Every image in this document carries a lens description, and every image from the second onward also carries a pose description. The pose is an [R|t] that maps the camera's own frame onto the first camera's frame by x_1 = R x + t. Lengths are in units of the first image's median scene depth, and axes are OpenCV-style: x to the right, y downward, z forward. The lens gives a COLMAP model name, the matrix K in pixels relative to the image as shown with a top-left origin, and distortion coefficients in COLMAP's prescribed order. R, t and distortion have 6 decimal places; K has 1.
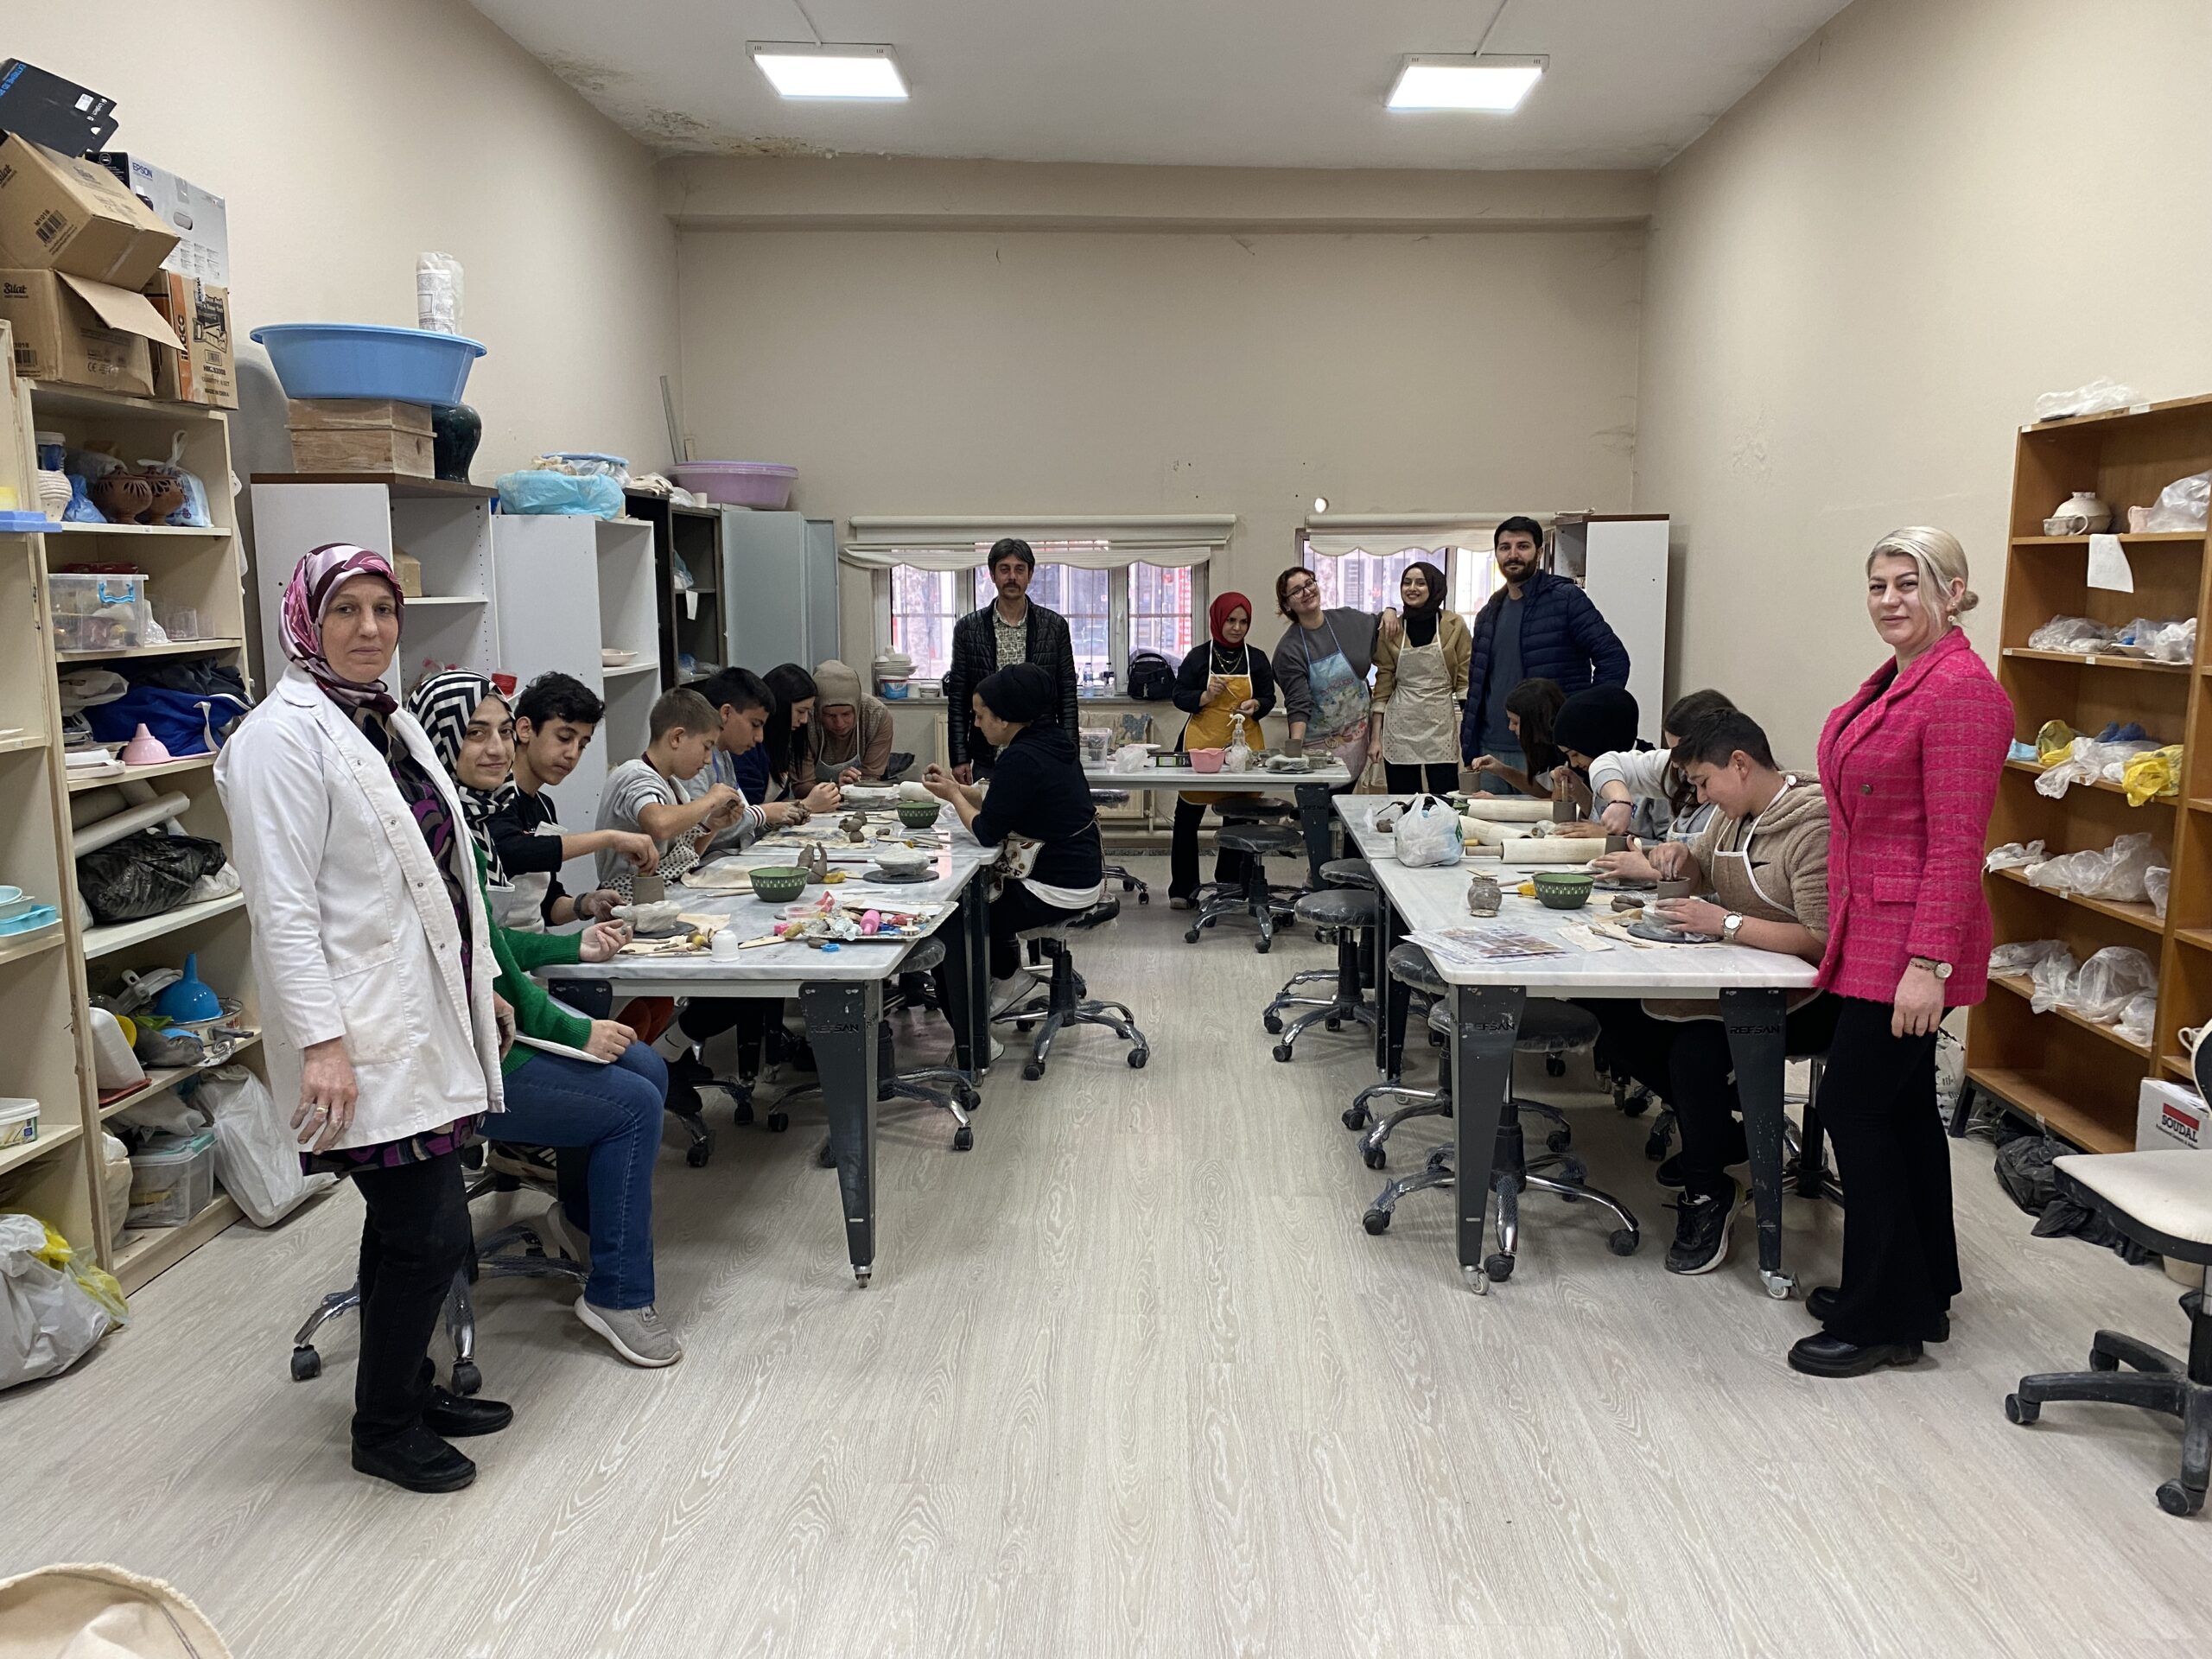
lens RADIAL K [[1687.0, 0, 1121.3], [0, 1687.0, 826.8], [0, 0, 1]] dist [0.033584, -0.026748]
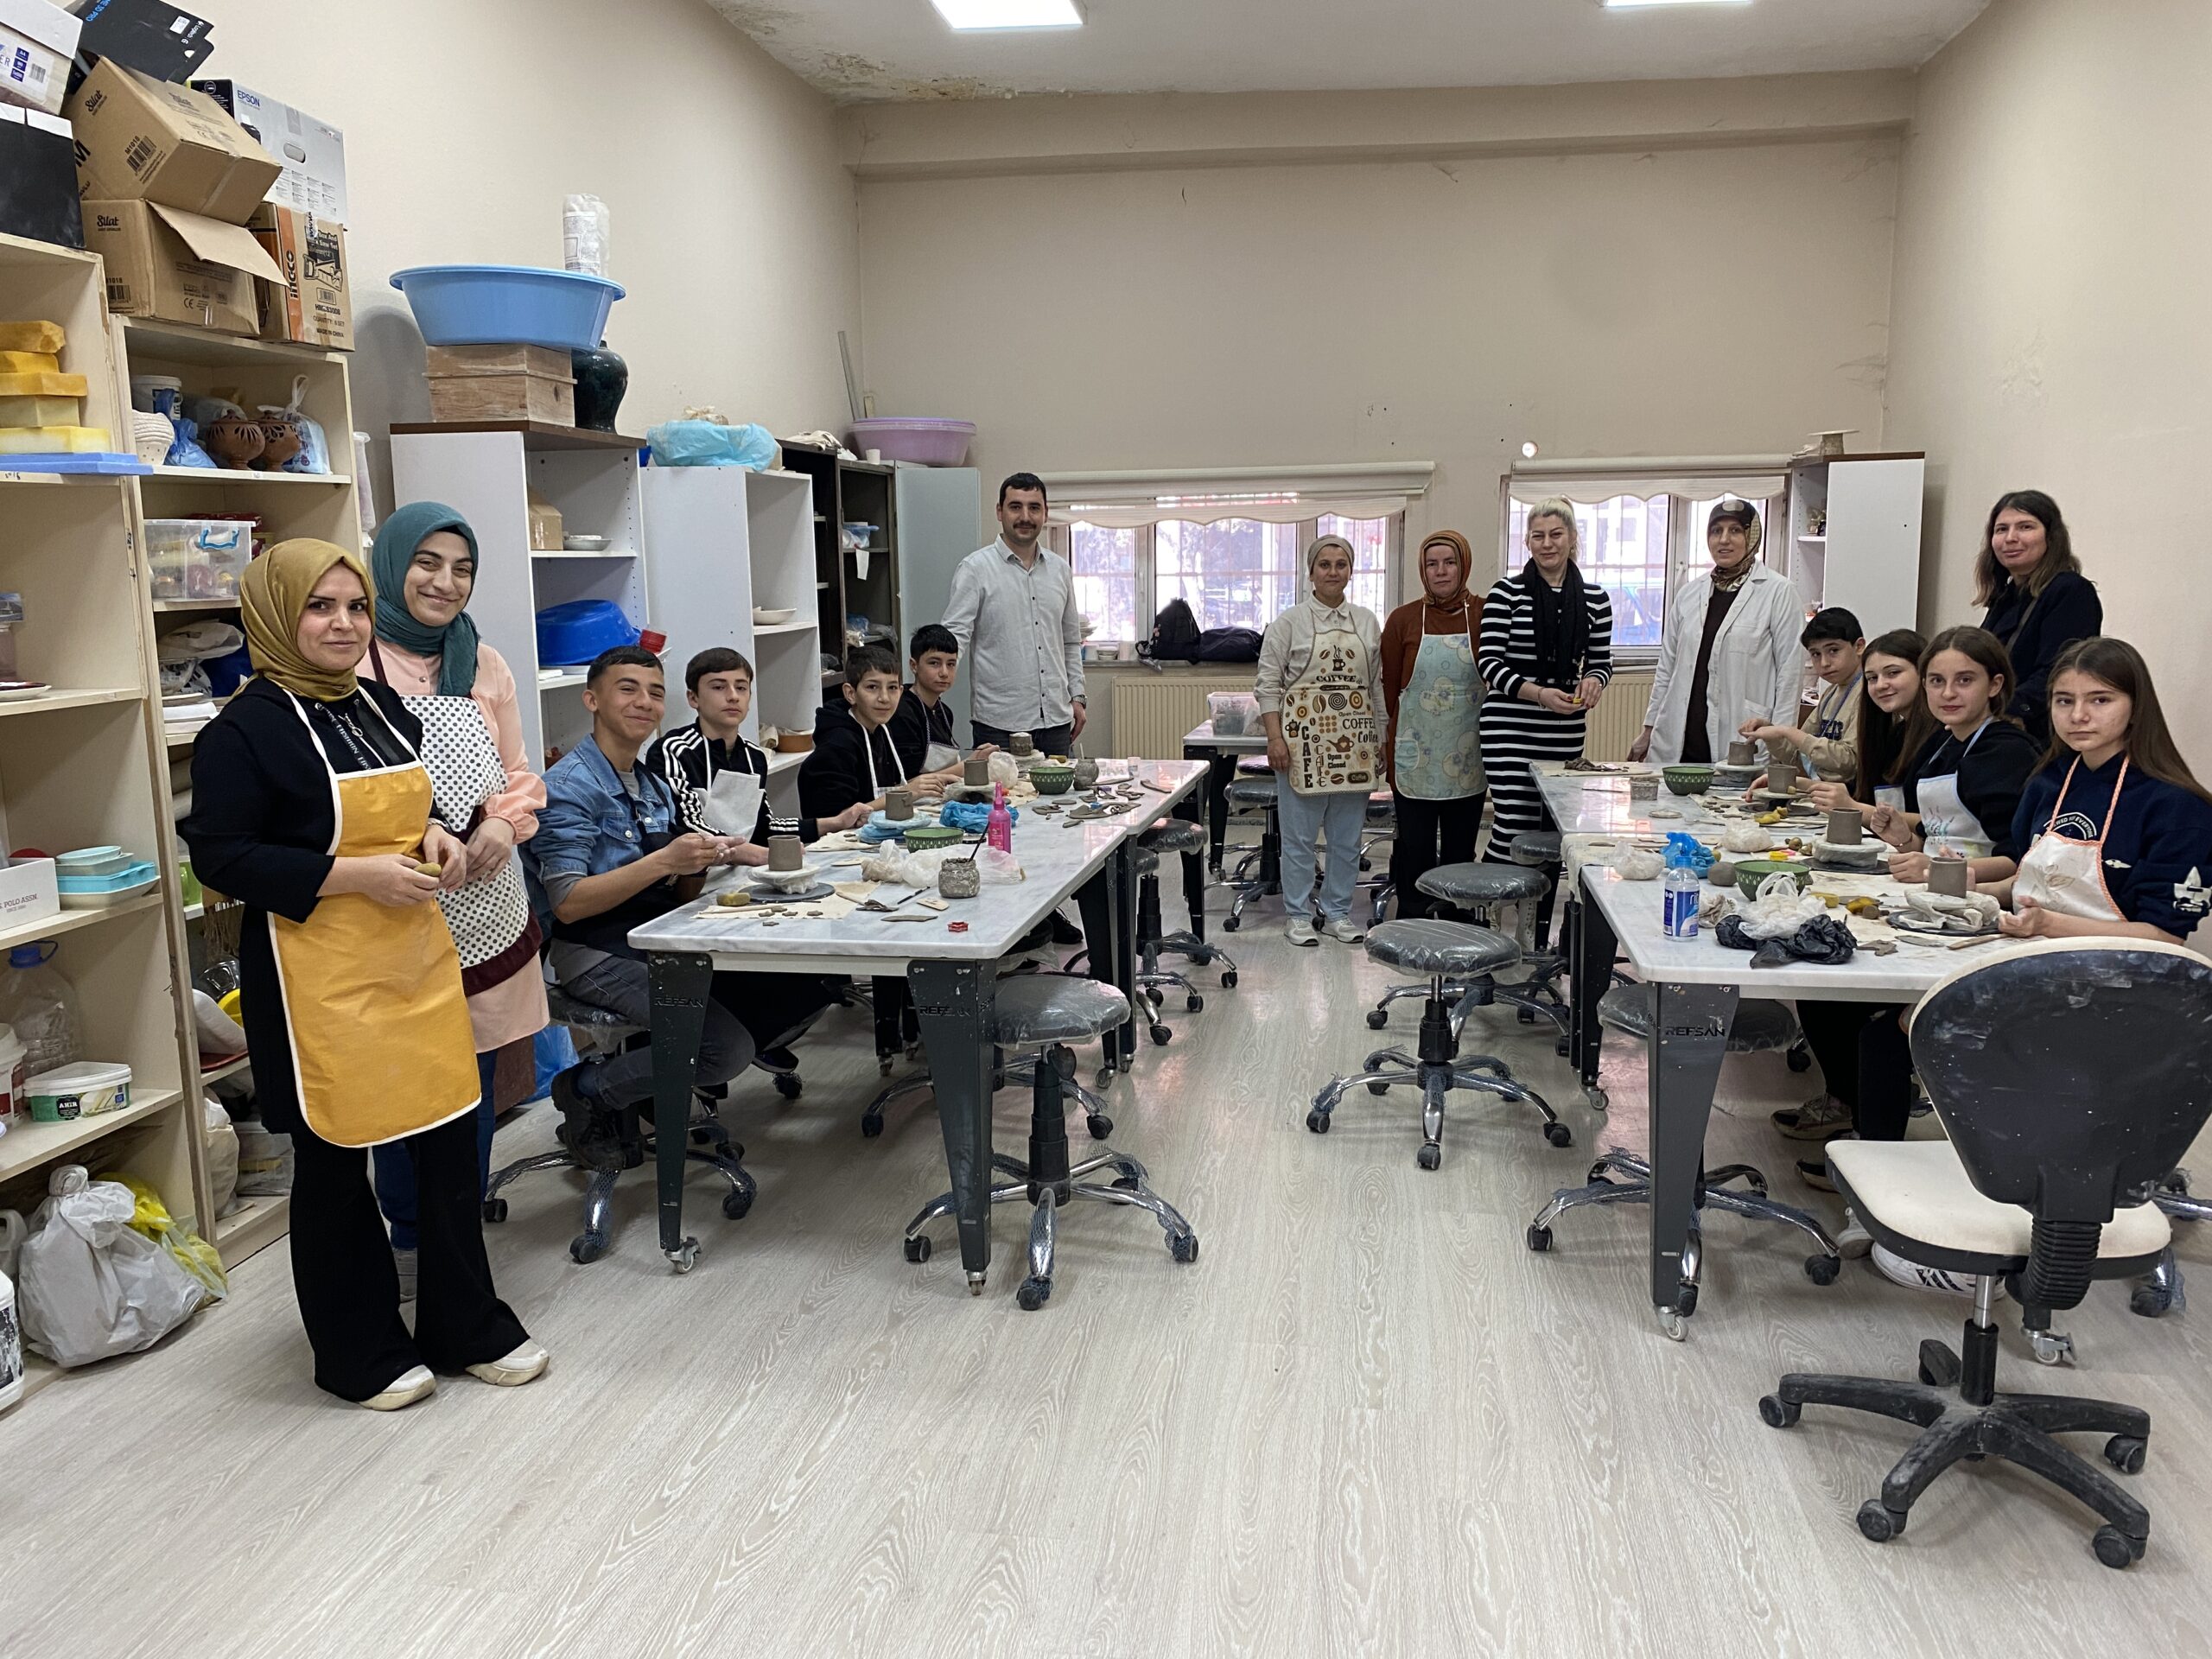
lens RADIAL K [[1687.0, 0, 1104.2], [0, 1687.0, 822.2], [0, 0, 1]] dist [0.033584, -0.026748]
pose [[0.990928, 0.011879, -0.133868, 0.027640], [-0.009816, 0.999823, 0.016053, 0.001268], [0.134035, -0.014593, 0.990869, 0.084823]]
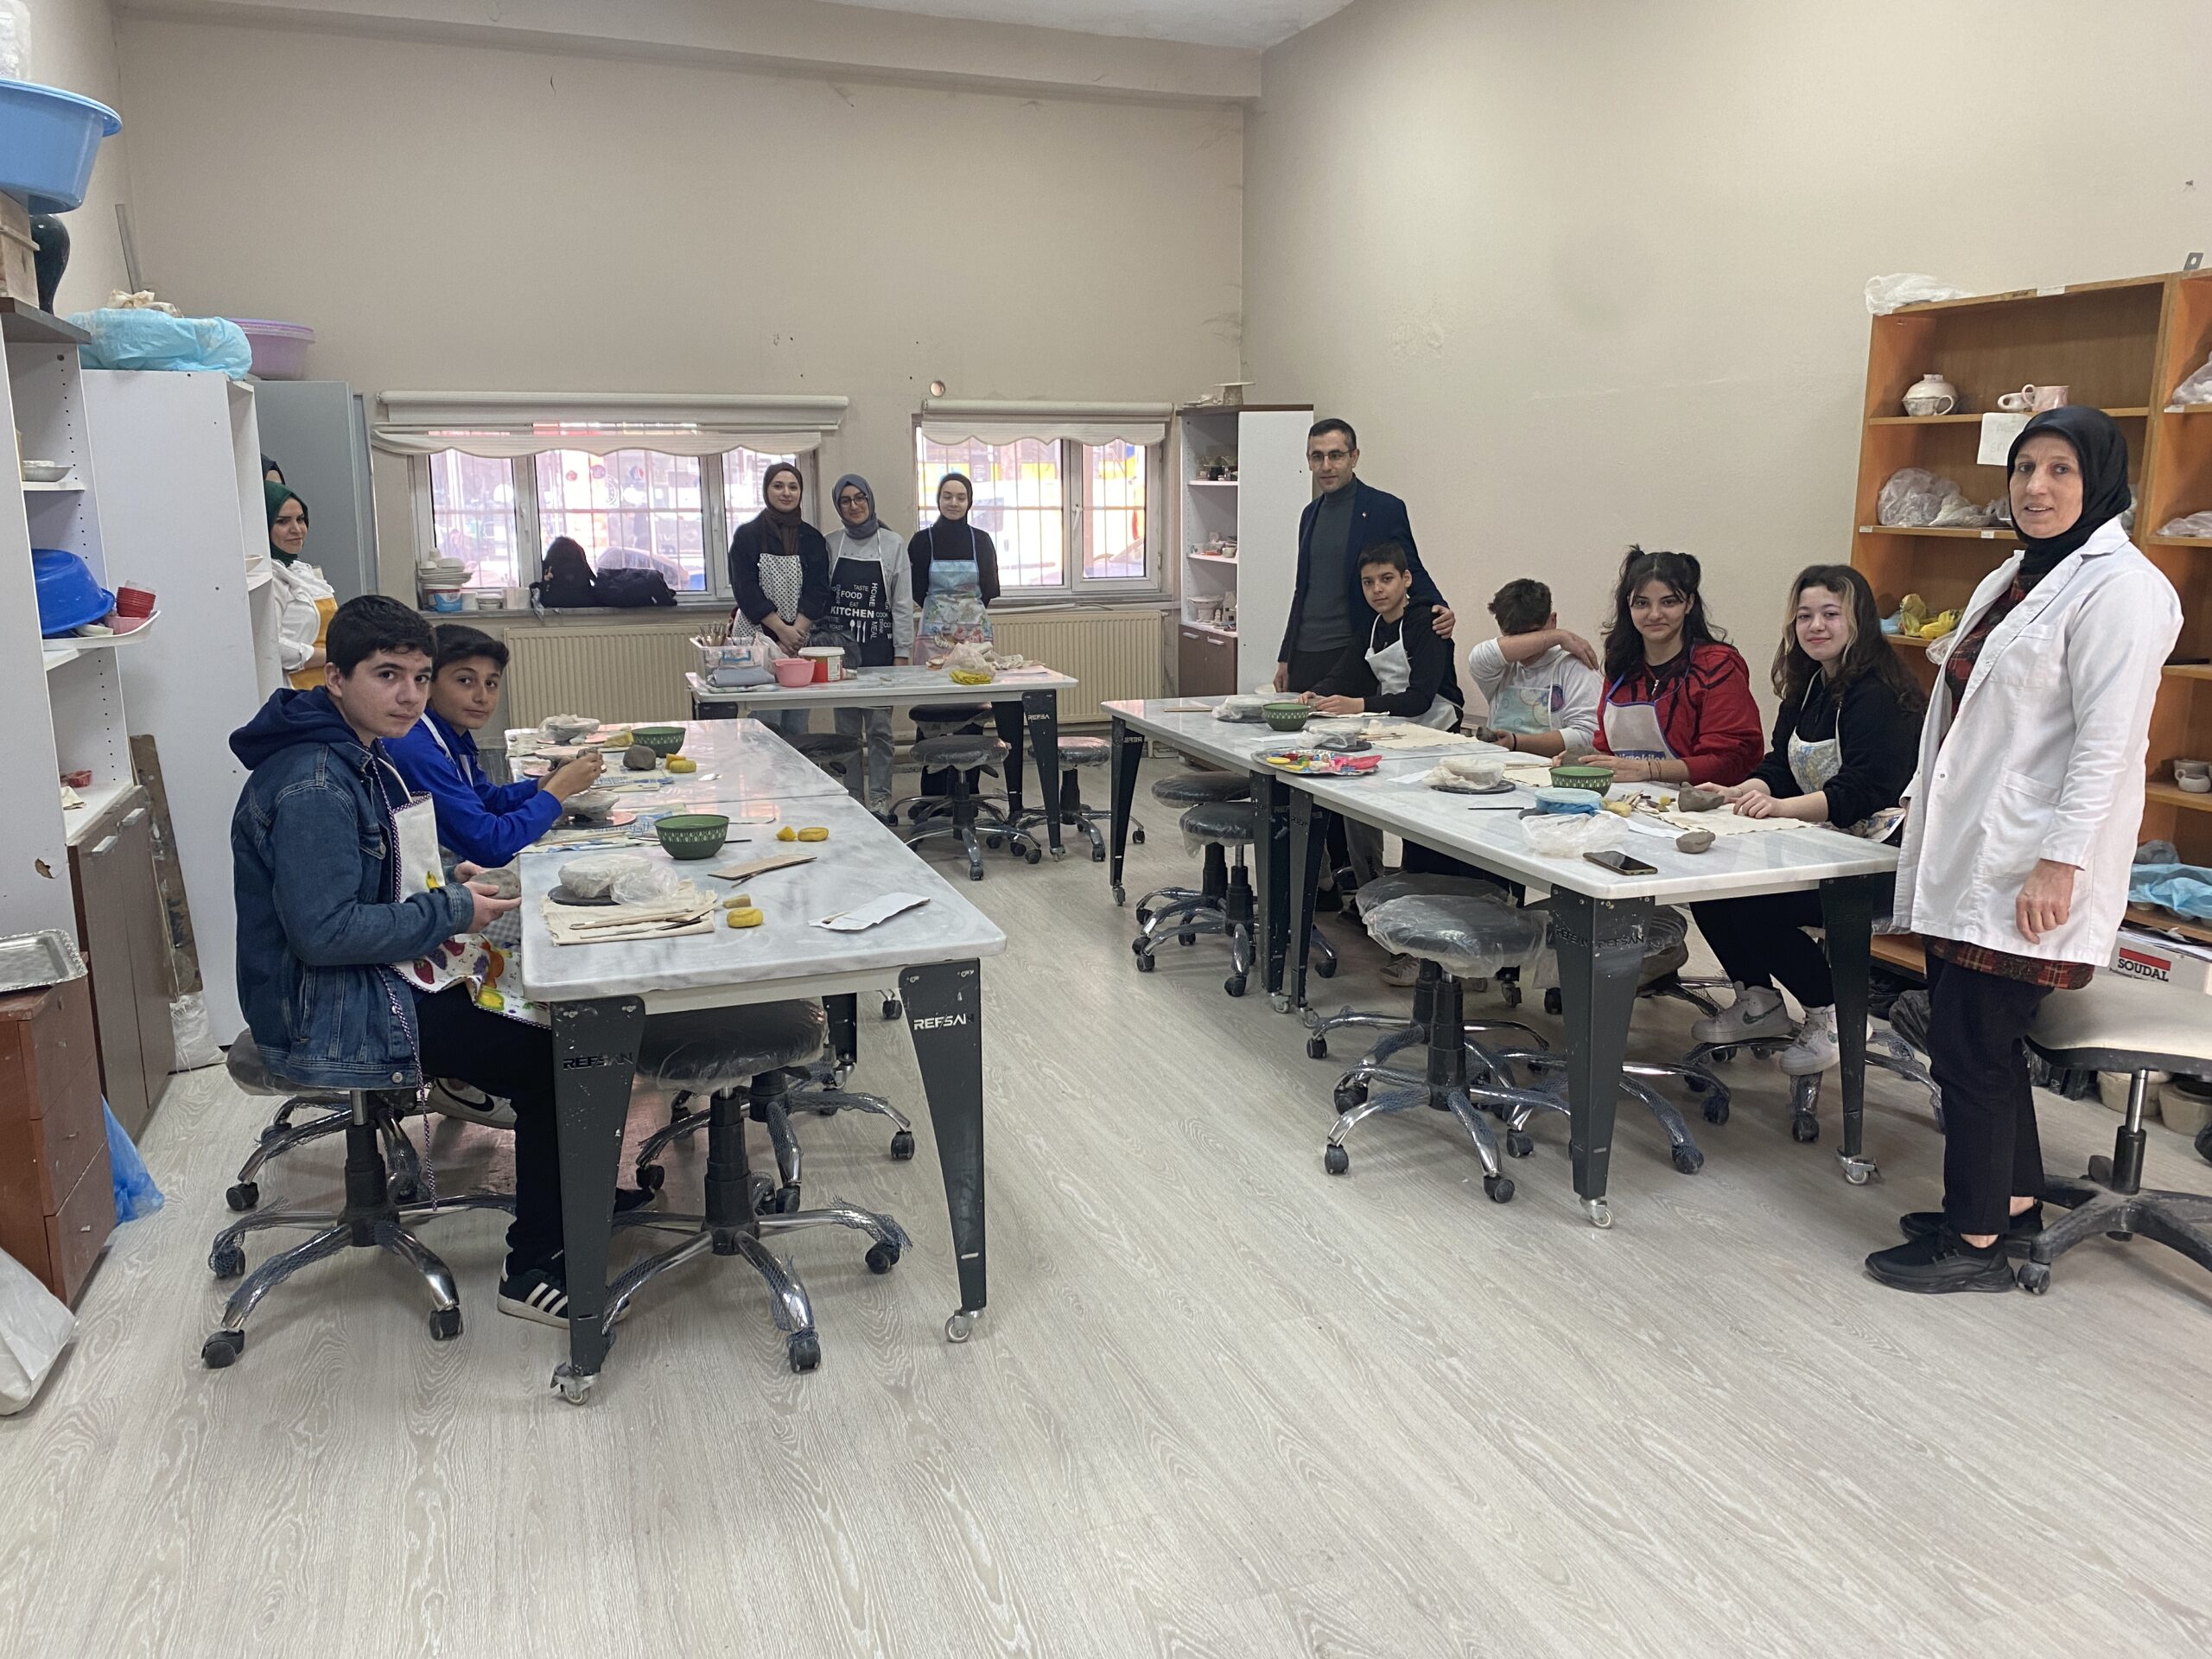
lens RADIAL K [[1687.0, 0, 1100.4], [0, 1687.0, 810.2], [0, 0, 1]] dist [0.033584, -0.026748]
pose [[0.930209, -0.071686, 0.359961, -0.281270], [0.054861, 0.996880, 0.056756, -0.015879], [-0.362906, -0.033048, 0.931240, 0.186642]]
